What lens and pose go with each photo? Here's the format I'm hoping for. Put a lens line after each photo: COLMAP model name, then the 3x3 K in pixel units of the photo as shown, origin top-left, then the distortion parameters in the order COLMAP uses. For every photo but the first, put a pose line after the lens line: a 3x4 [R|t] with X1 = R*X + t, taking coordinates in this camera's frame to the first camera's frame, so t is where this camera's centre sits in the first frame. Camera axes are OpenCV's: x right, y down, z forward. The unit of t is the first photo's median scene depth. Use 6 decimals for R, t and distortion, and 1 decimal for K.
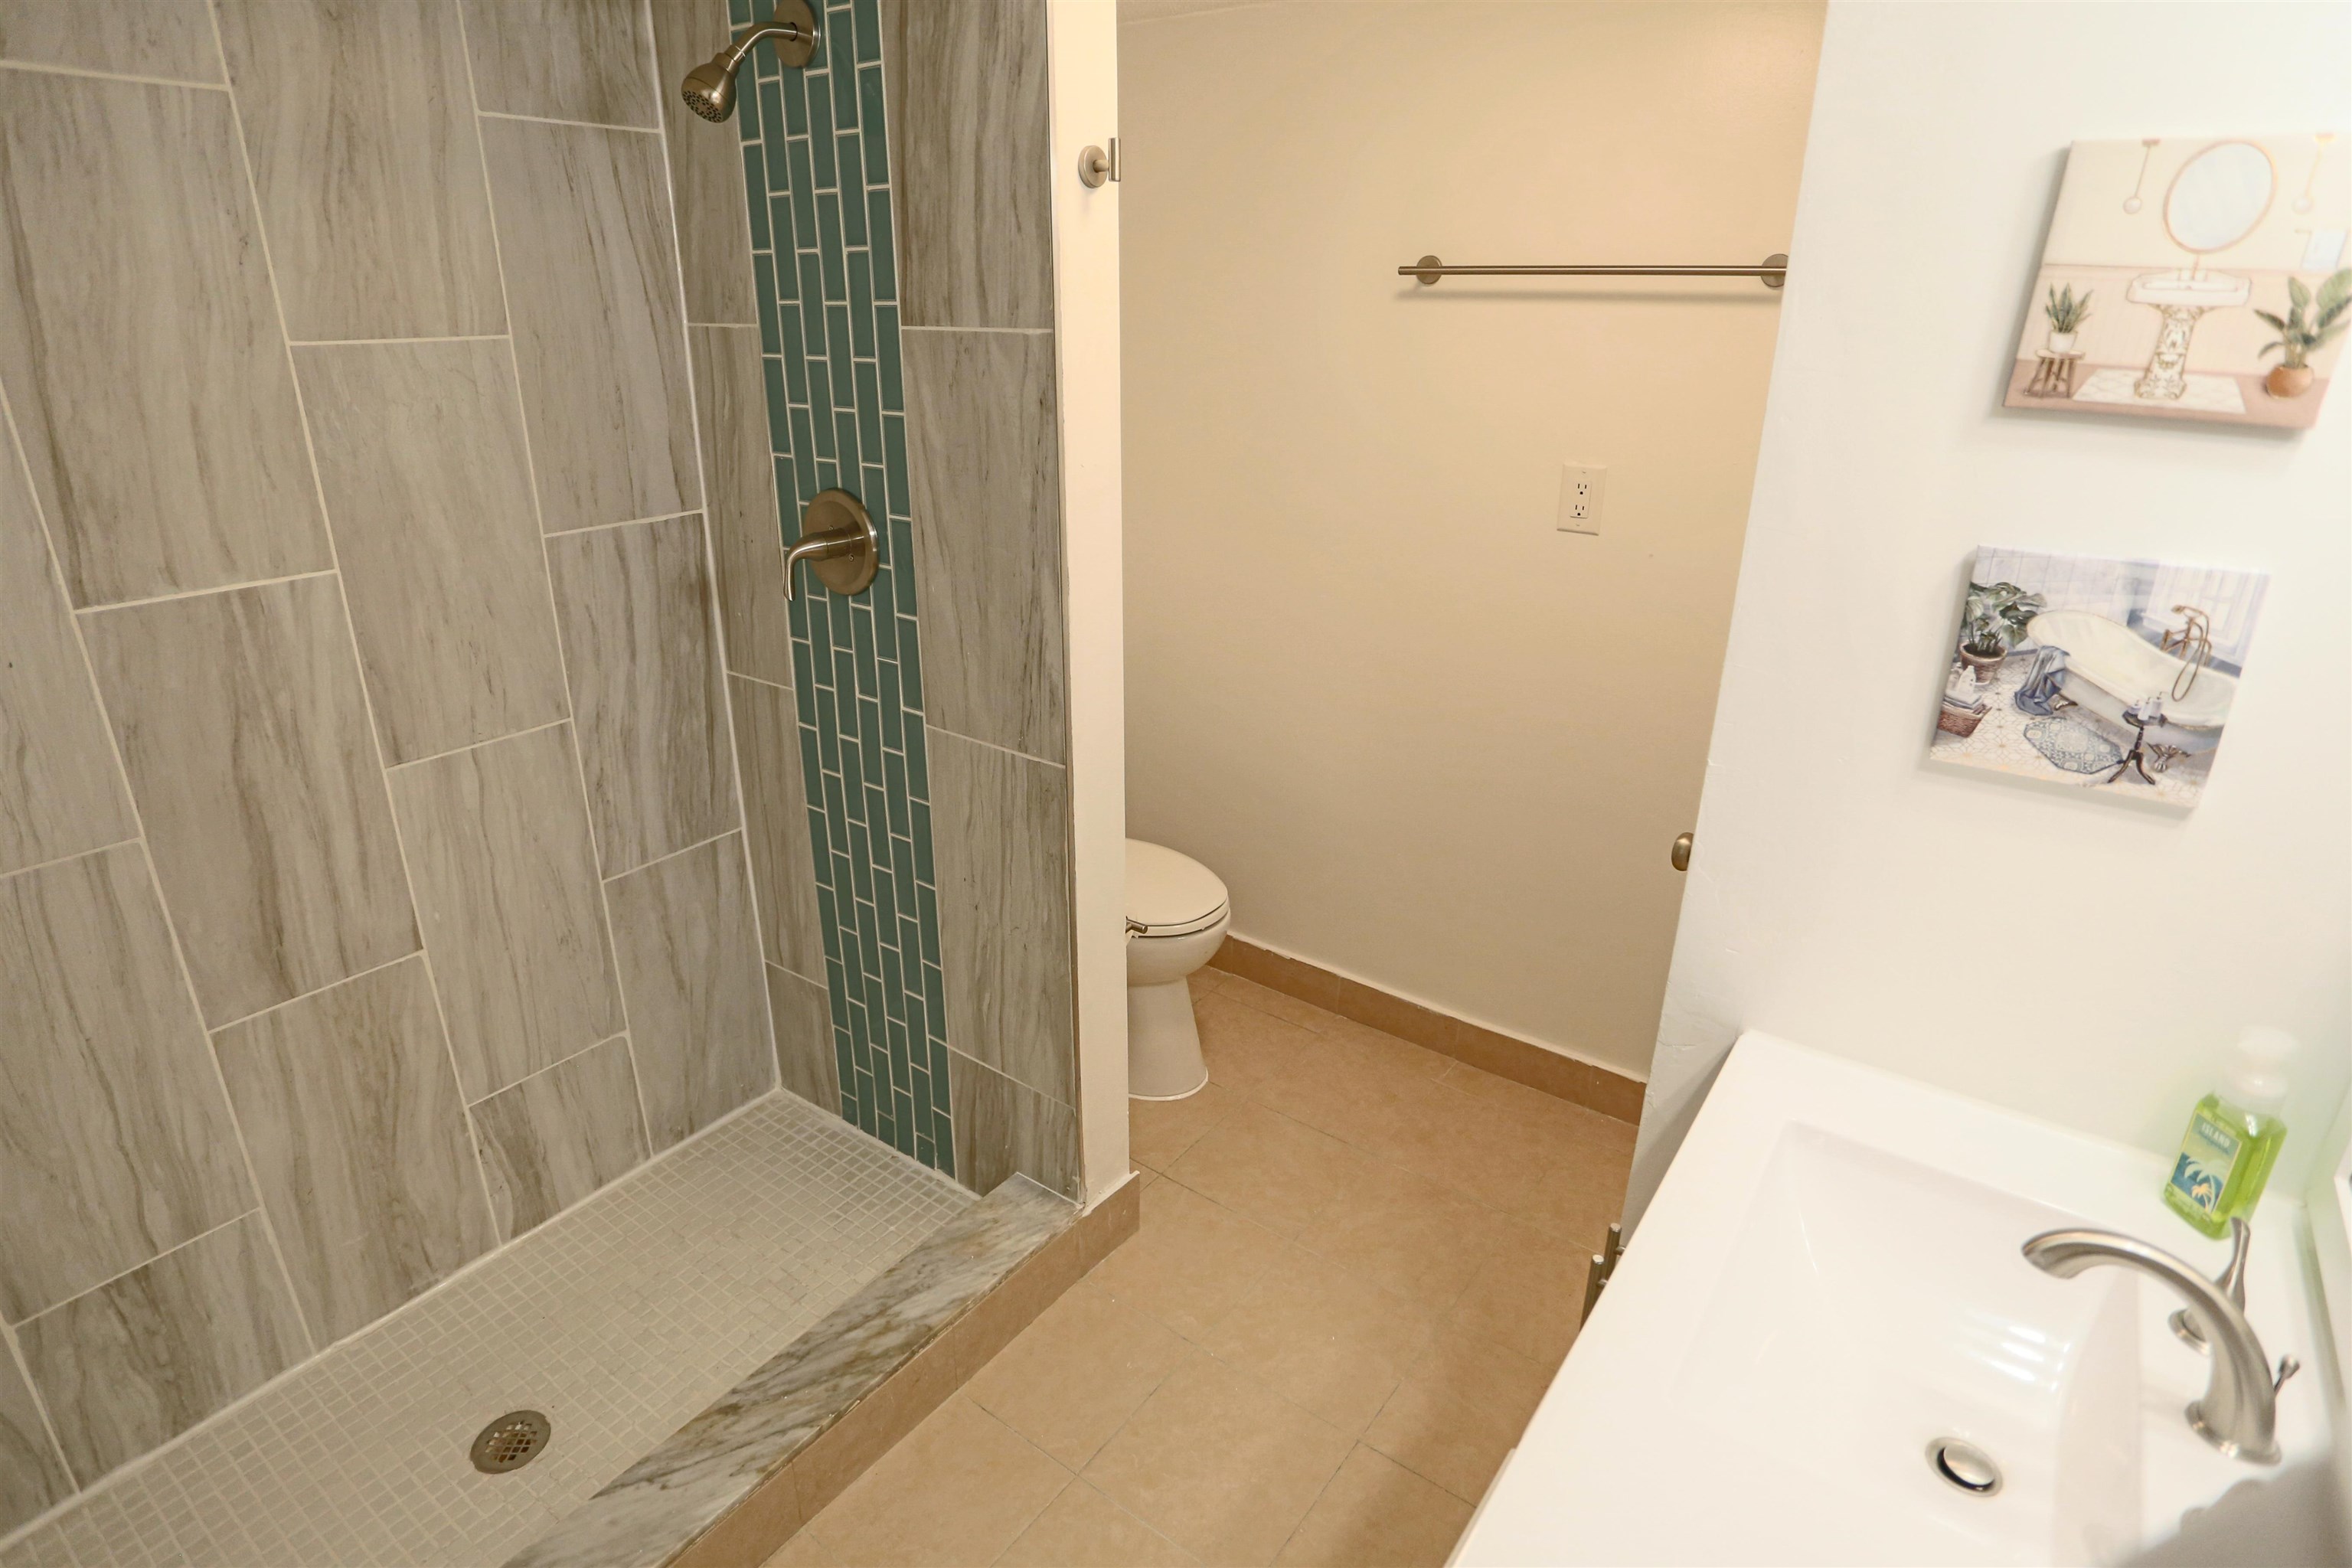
lens RADIAL K [[1238.8, 0, 1176.0], [0, 1238.8, 784.0], [0, 0, 1]] dist [-0.066366, 0.033909]
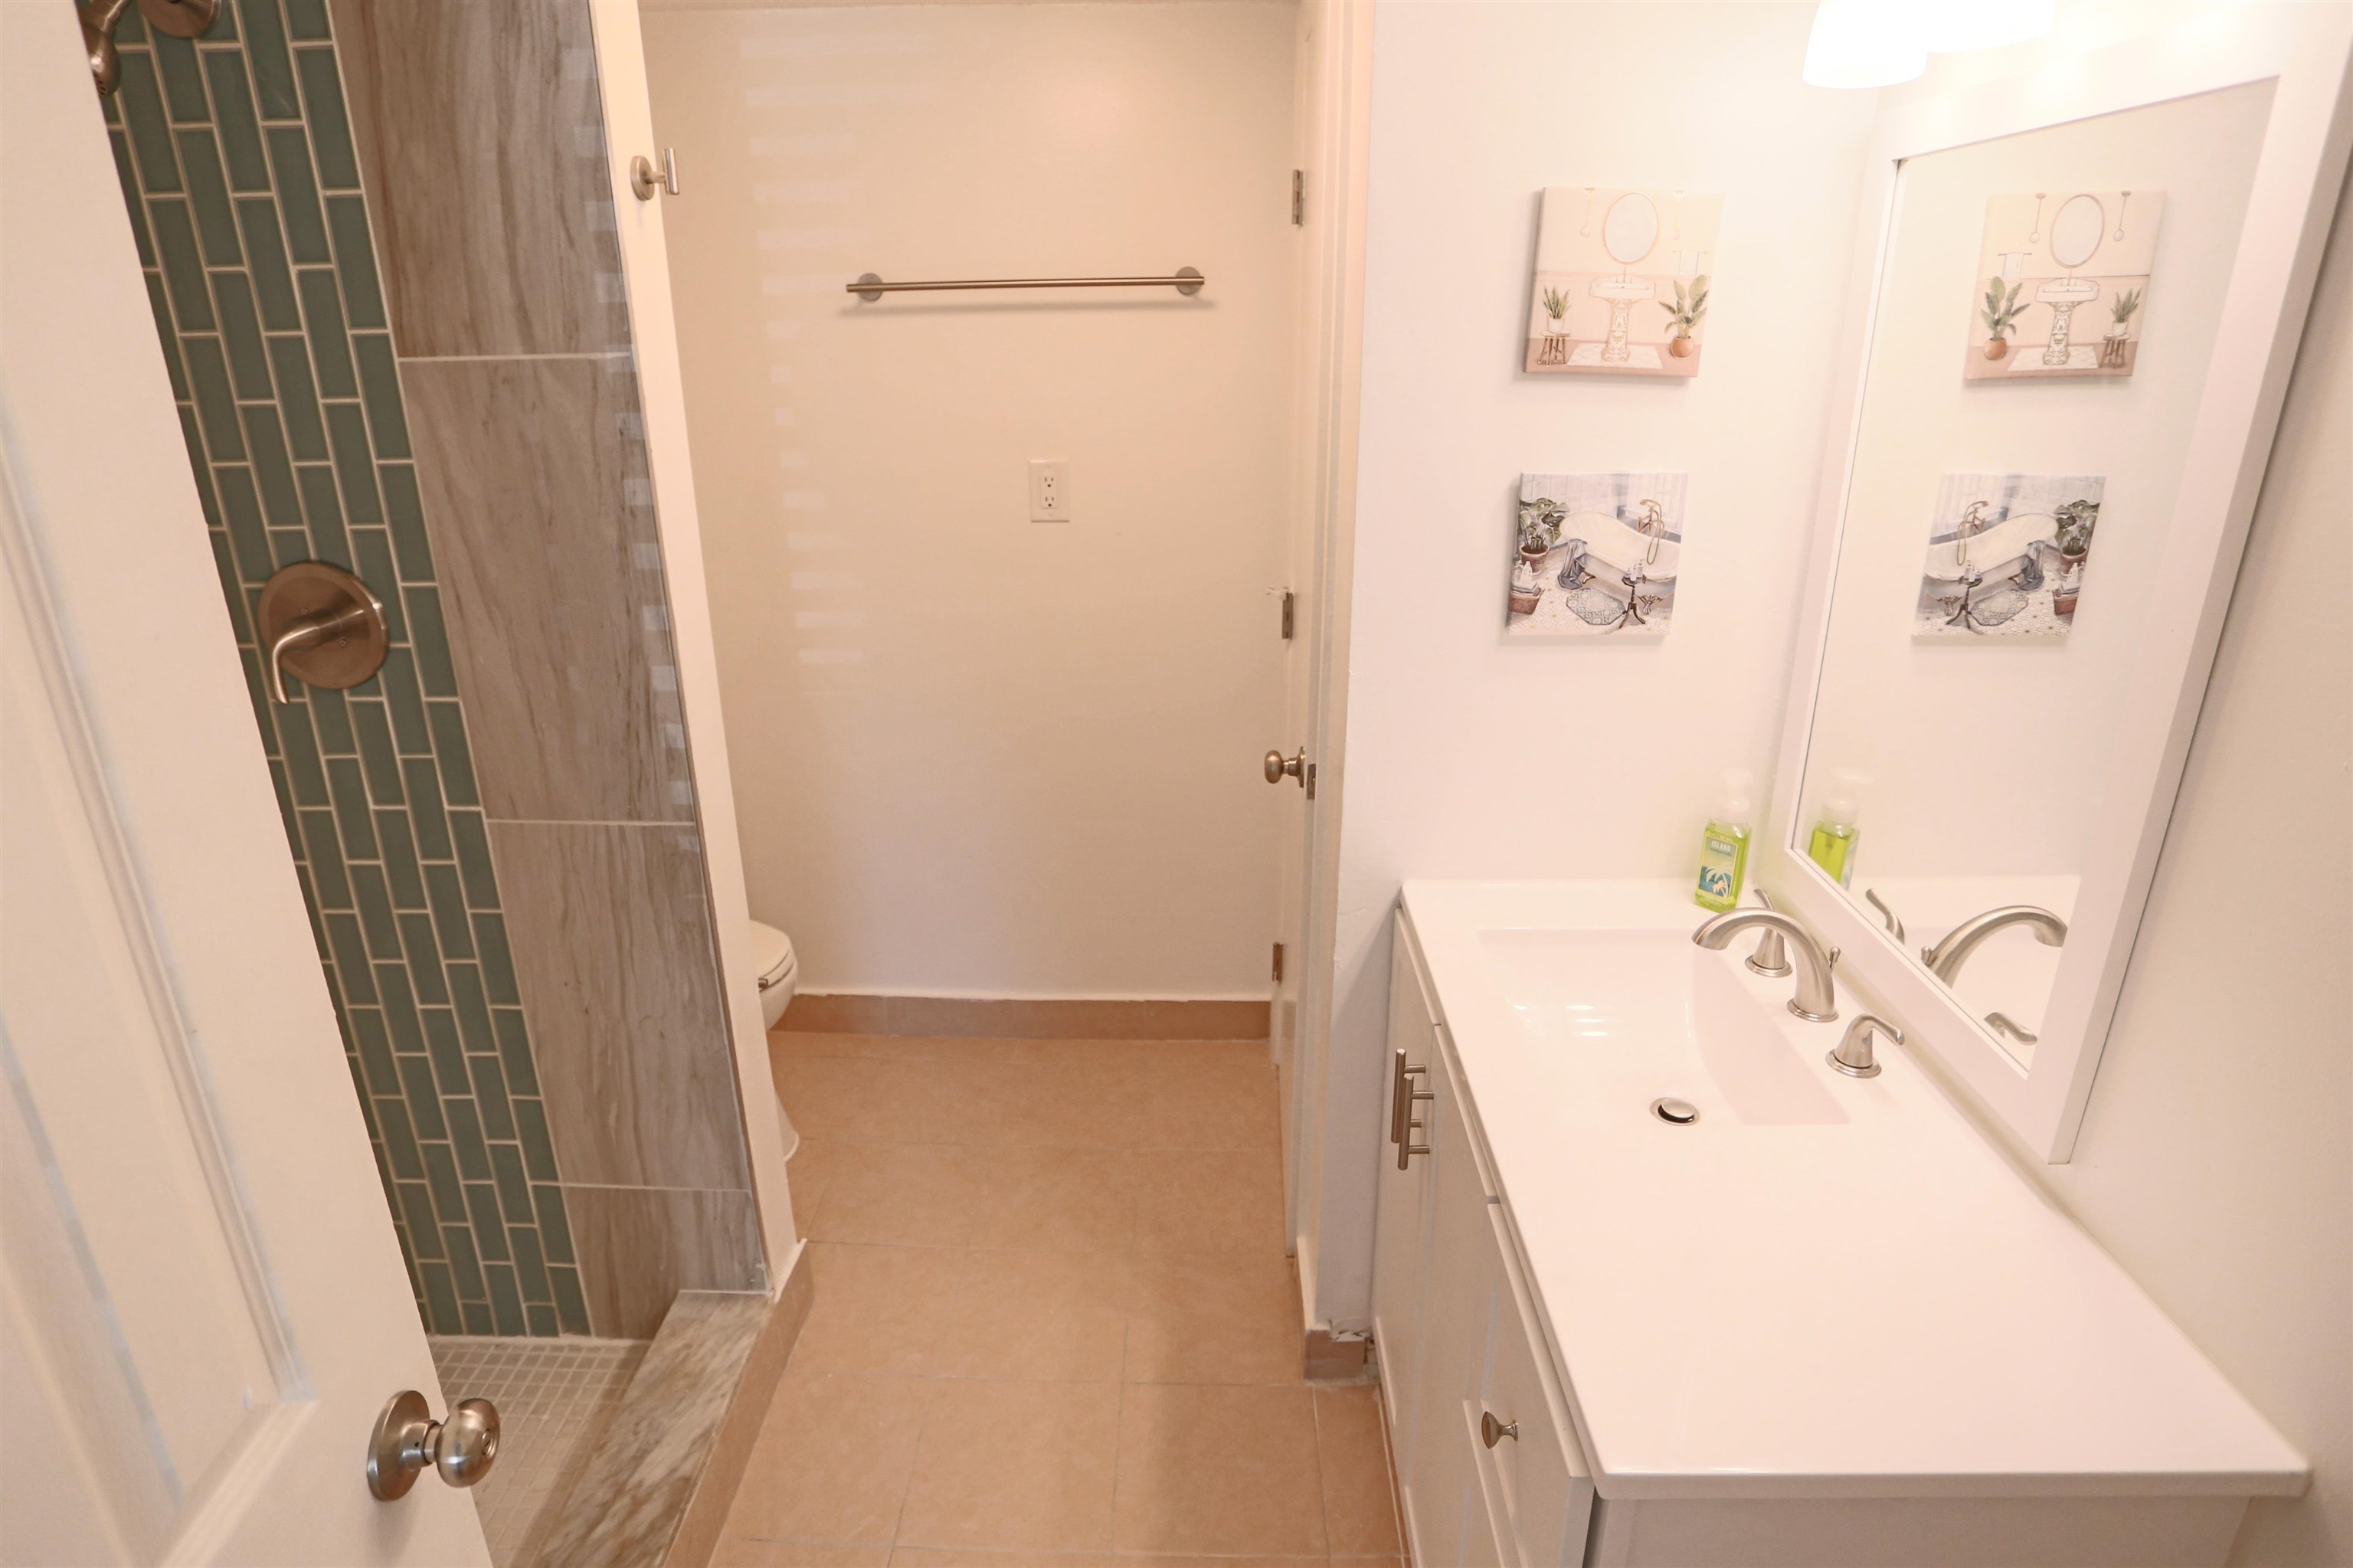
lens RADIAL K [[1257.7, 0, 1175.9], [0, 1257.7, 780.2], [0, 0, 1]] dist [-0.066699, 0.037429]
pose [[0.820253, -0.212074, 0.531234, -0.316084], [0.224800, 0.973519, 0.041536, -0.003441], [-0.525975, 0.085351, 0.846206, 0.023865]]
